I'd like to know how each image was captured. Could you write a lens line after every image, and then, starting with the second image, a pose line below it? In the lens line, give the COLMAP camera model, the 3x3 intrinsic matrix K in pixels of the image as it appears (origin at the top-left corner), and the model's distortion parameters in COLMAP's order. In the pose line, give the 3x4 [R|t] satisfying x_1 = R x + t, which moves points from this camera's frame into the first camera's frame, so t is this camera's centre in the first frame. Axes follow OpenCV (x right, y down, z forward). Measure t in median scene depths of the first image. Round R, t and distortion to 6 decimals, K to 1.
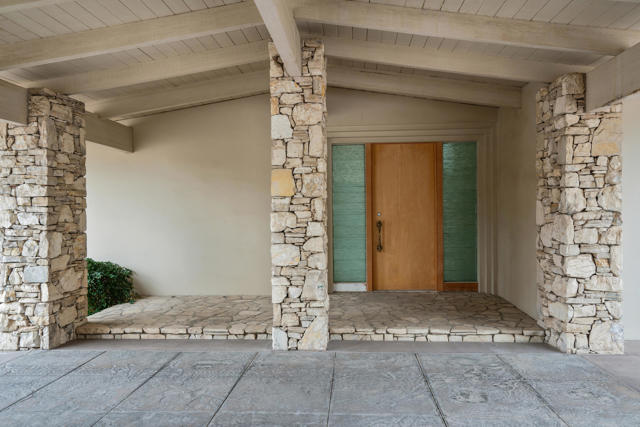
lens RADIAL K [[516.0, 0, 320.0], [0, 516.0, 213.5], [0, 0, 1]] dist [-0.001761, -0.000750]
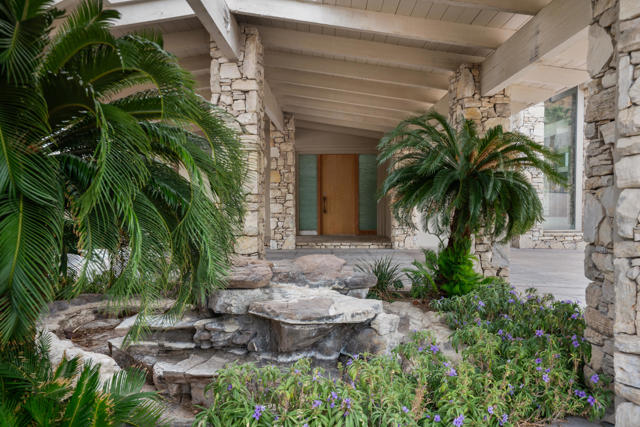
lens RADIAL K [[543.0, 0, 320.0], [0, 543.0, 213.5], [0, 0, 1]] dist [0.000976, 0.000194]
pose [[0.998934, 0.003858, 0.045996, 0.014916], [-0.004650, 0.999842, 0.017132, 0.060175], [-0.045923, -0.017328, 0.998795, -1.371577]]
